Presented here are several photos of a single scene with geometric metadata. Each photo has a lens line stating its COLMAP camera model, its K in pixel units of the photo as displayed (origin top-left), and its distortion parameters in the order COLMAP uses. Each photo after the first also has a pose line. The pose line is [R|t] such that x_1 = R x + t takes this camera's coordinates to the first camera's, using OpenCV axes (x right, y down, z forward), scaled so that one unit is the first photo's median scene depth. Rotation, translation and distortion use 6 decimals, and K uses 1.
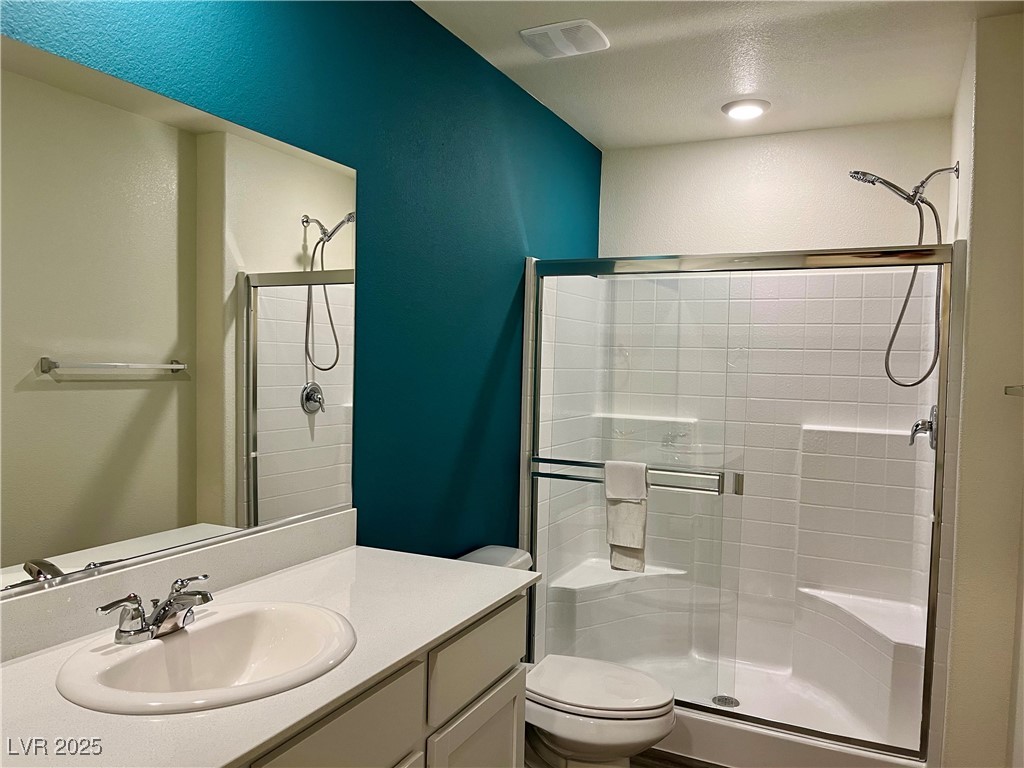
lens RADIAL K [[774.5, 0, 481.7], [0, 774.5, 380.6], [0, 0, 1]] dist [0.045005, -0.071781]
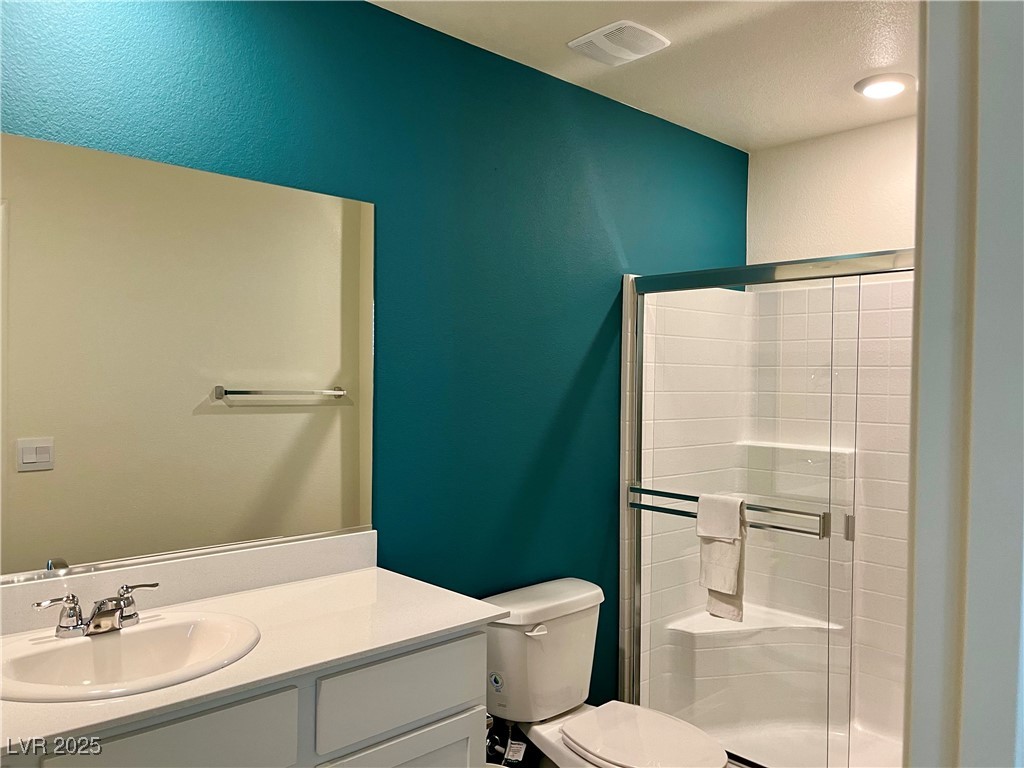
lens RADIAL K [[774.5, 0, 505.2], [0, 774.5, 382.2], [0, 0, 1]] dist [0.045005, -0.071781]
pose [[0.937114, -0.011726, -0.348826, 0.252240], [0.002358, 0.999625, -0.027269, -0.002548], [0.349015, 0.024732, 0.936791, 0.064649]]
